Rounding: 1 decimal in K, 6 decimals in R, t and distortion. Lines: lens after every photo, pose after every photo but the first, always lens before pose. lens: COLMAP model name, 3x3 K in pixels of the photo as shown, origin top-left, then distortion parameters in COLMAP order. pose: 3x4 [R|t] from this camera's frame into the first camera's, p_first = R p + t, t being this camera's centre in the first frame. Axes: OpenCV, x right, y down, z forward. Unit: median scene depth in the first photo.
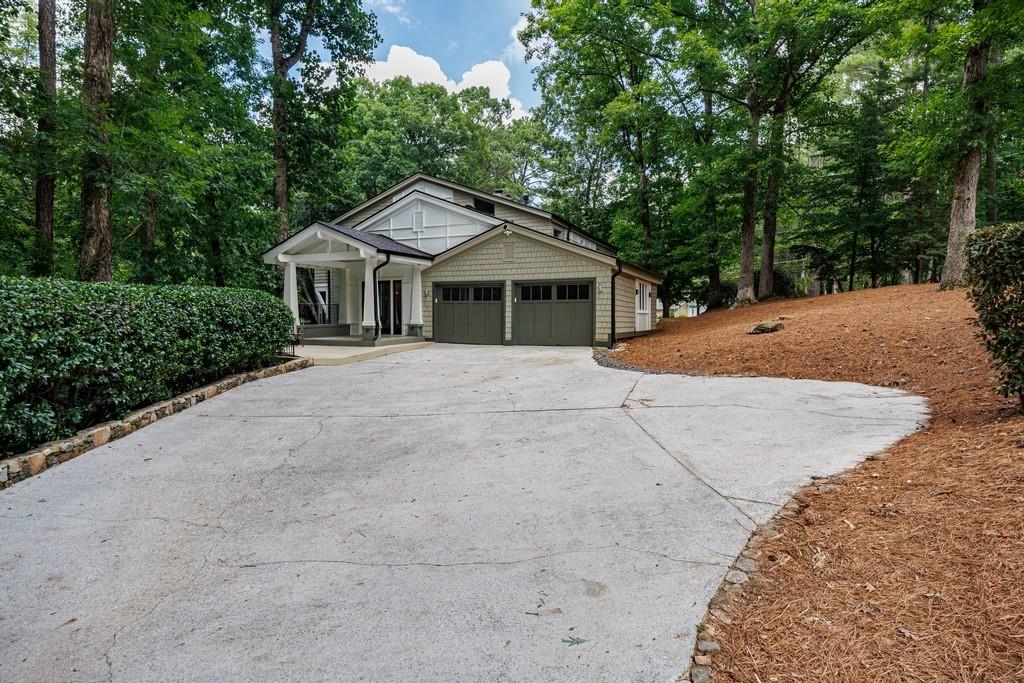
lens RADIAL K [[597.0, 0, 512.0], [0, 597.0, 341.5], [0, 0, 1]] dist [0.000444, -0.000011]
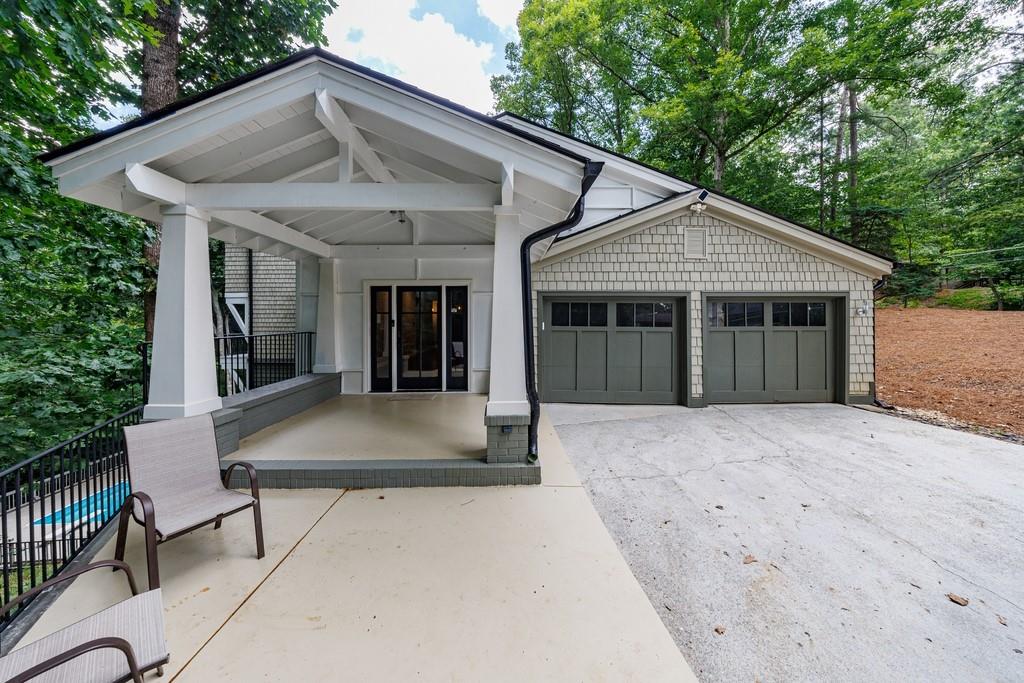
lens RADIAL K [[330.2, 0, 512.3], [0, 330.2, 328.8], [0, 0, 1]] dist [-0.000715, -0.000041]
pose [[0.904968, -0.009400, 0.425376, -0.295069], [0.018400, 0.999685, -0.017055, -0.064681], [-0.425082, 0.023261, 0.904856, 0.785150]]
